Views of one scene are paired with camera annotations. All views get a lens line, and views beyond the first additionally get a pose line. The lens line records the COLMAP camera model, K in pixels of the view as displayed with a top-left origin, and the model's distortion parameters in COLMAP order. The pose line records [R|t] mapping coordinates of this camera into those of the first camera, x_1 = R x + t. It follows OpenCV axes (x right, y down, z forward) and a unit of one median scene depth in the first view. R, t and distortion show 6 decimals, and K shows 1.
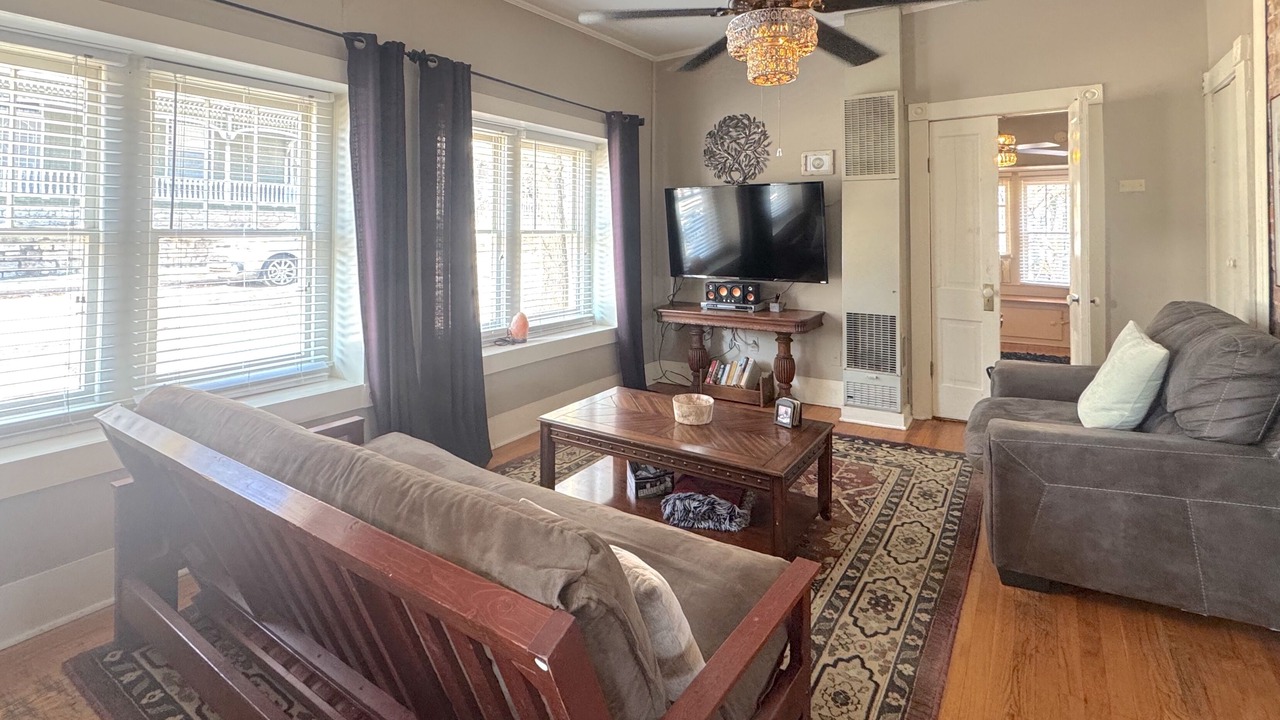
lens RADIAL K [[568.2, 0, 664.2], [0, 568.2, 215.9], [0, 0, 1]] dist [0.000692, 0.000195]
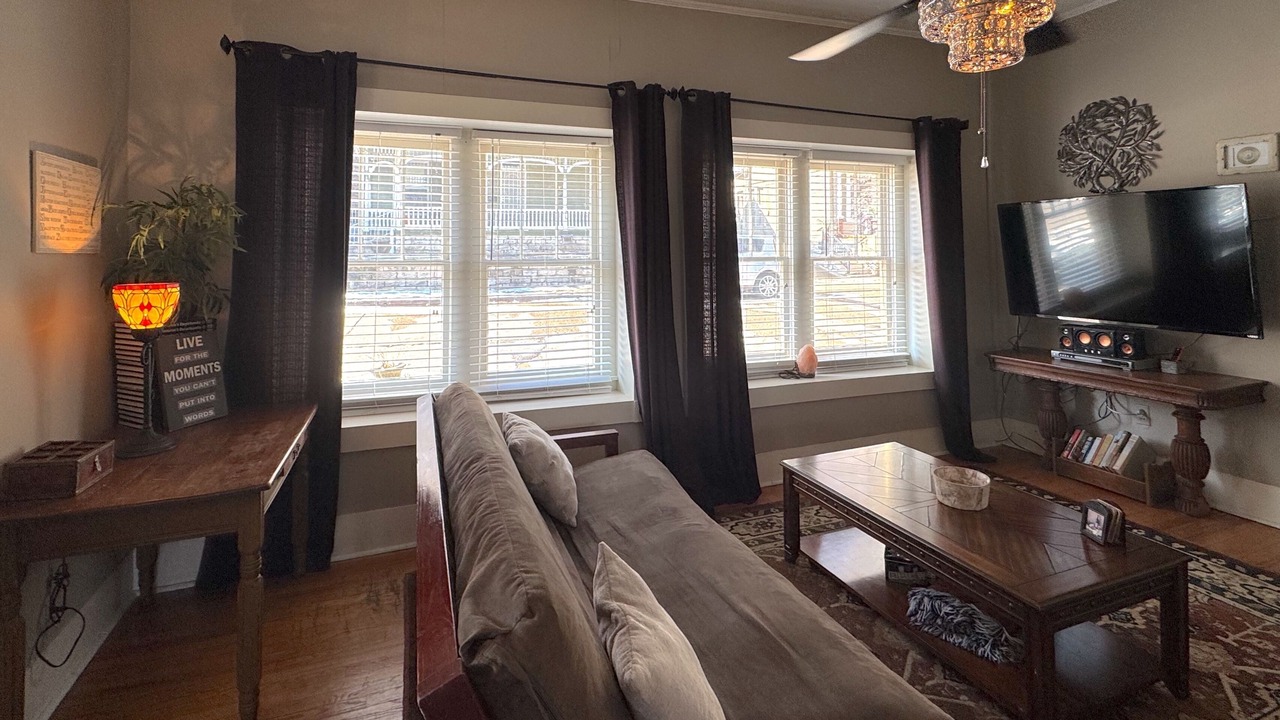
lens RADIAL K [[603.3, 0, 695.2], [0, 603.3, 233.9], [0, 0, 1]] dist [-0.000650, -0.000705]
pose [[0.828943, -0.020433, -0.558959, 0.137079], [0.018612, 0.999787, -0.008947, -0.007597], [0.559023, -0.002986, 0.829147, 0.062419]]
